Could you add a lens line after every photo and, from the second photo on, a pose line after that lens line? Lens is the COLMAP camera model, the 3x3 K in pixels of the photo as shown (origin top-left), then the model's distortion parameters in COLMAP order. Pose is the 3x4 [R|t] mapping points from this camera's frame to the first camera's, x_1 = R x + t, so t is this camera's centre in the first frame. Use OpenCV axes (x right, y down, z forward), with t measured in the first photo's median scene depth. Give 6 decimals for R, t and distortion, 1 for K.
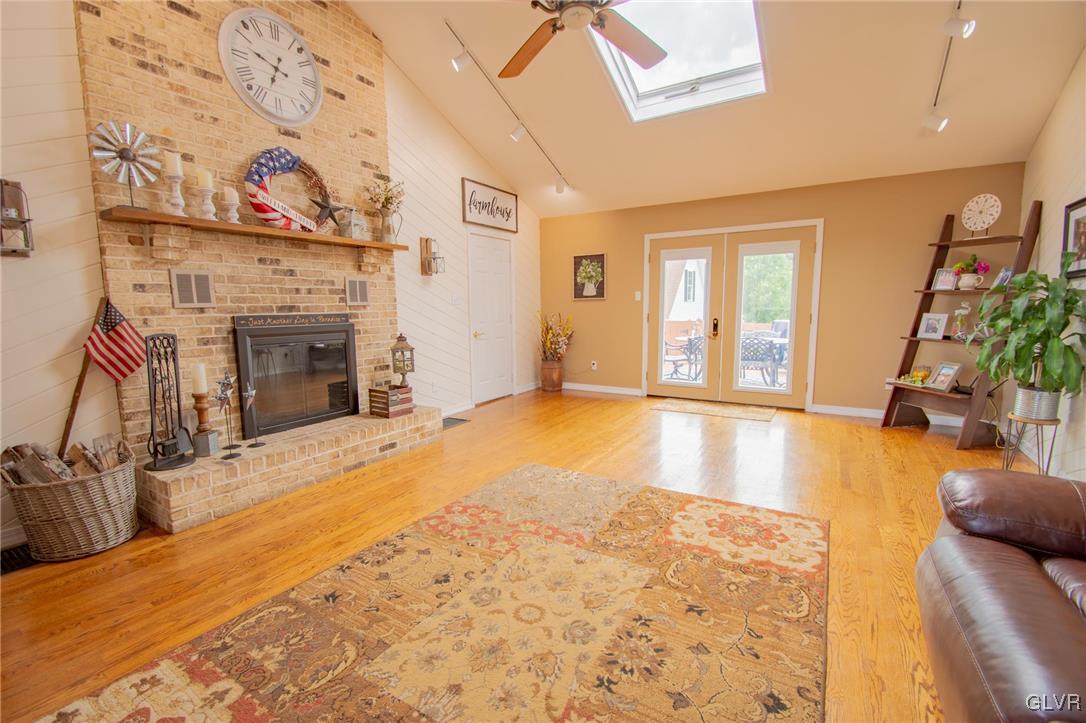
lens RADIAL K [[481.2, 0, 542.3], [0, 481.2, 362.3], [0, 0, 1]] dist [0.003970, -0.004028]
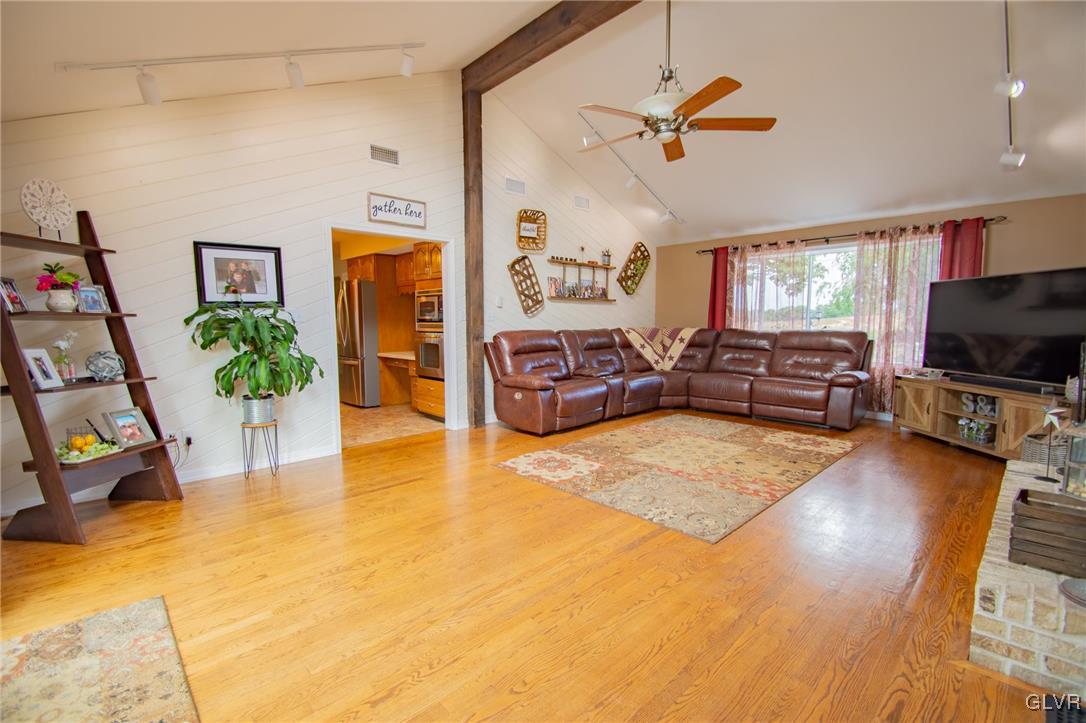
lens RADIAL K [[481.2, 0, 542.6], [0, 481.2, 363.9], [0, 0, 1]] dist [0.003970, -0.004028]
pose [[-0.966295, -0.000125, 0.257439, 0.046591], [0.053359, 0.978187, 0.200756, -0.310708], [-0.251848, 0.207726, -0.945210, 2.589660]]
